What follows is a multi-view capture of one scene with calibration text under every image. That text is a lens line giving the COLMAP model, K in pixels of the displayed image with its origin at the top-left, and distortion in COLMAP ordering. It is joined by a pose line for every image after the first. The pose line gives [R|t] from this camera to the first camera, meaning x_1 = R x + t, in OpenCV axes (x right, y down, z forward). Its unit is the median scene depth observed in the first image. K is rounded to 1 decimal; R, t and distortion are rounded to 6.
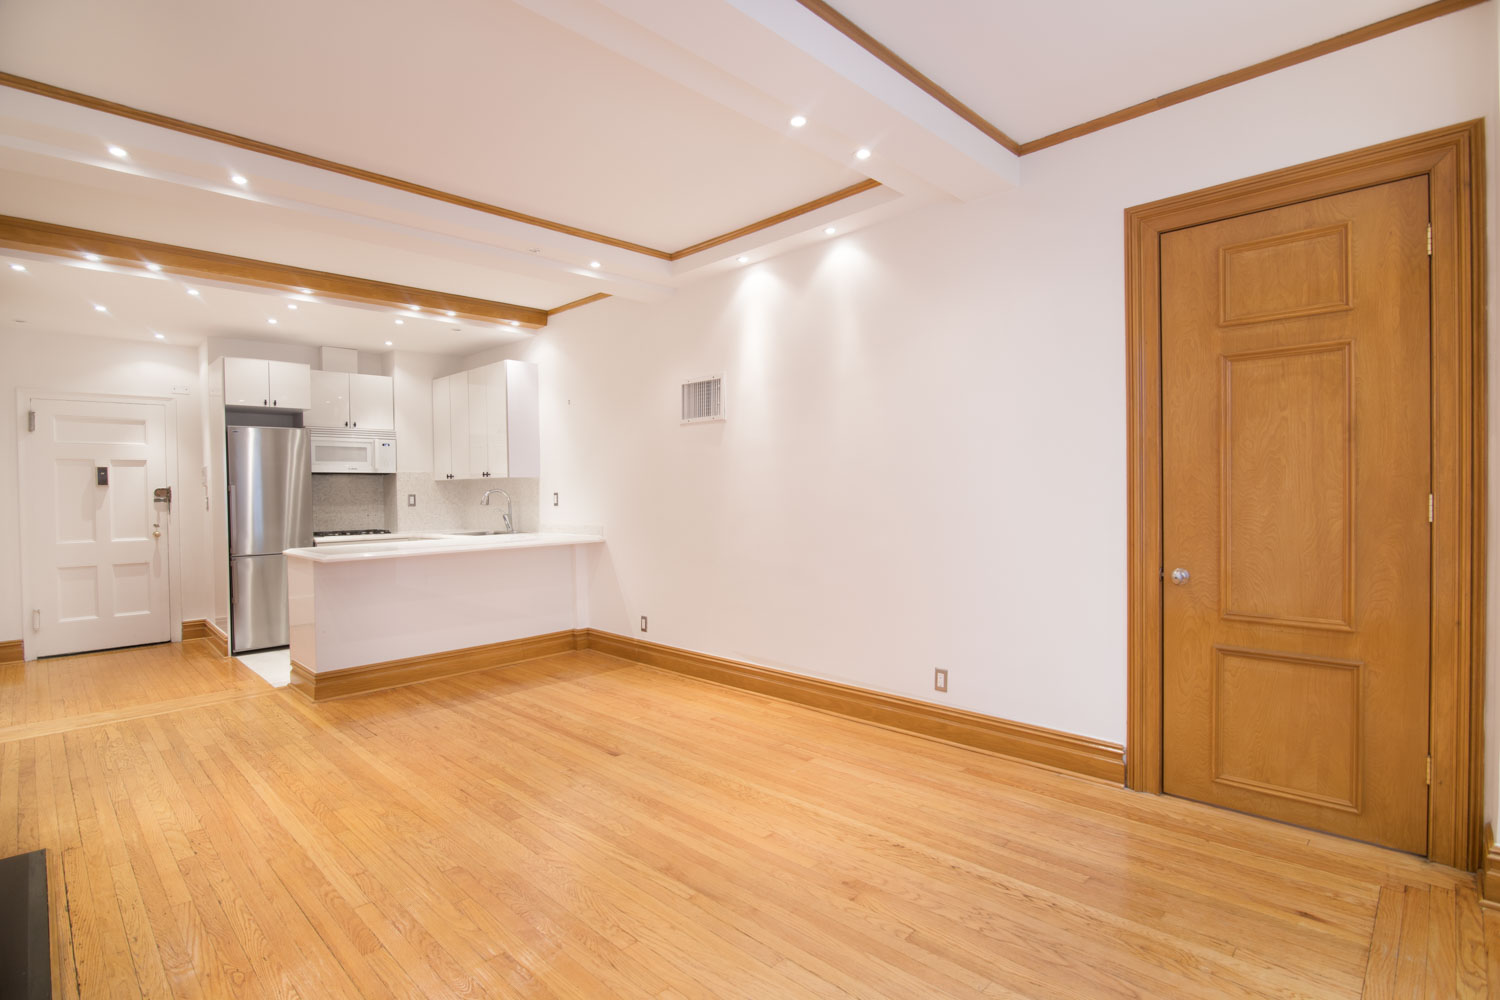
lens RADIAL K [[753.1, 0, 789.7], [0, 753.1, 490.3], [0, 0, 1]] dist [-0.028520, -0.000475]
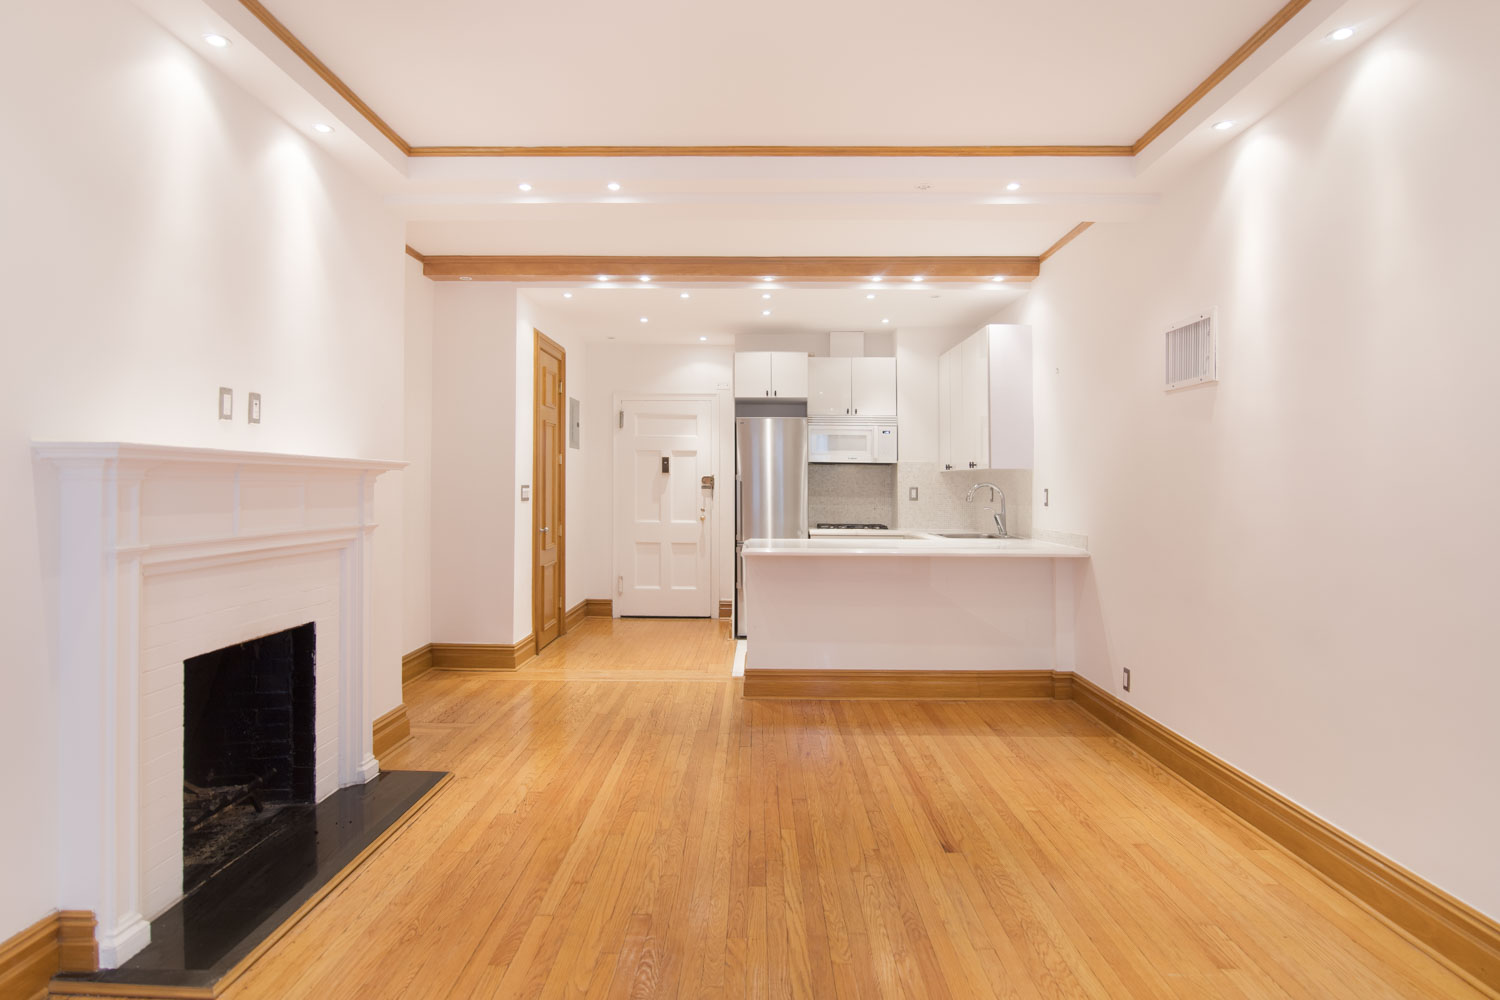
lens RADIAL K [[886.4, 0, 729.6], [0, 886.4, 455.7], [0, 0, 1]] dist [-0.030834, 0.000245]
pose [[0.647857, -0.004348, -0.761750, 0.186814], [-0.019190, 0.999573, -0.022026, -0.005362], [0.761520, 0.028888, 0.647497, 0.179791]]
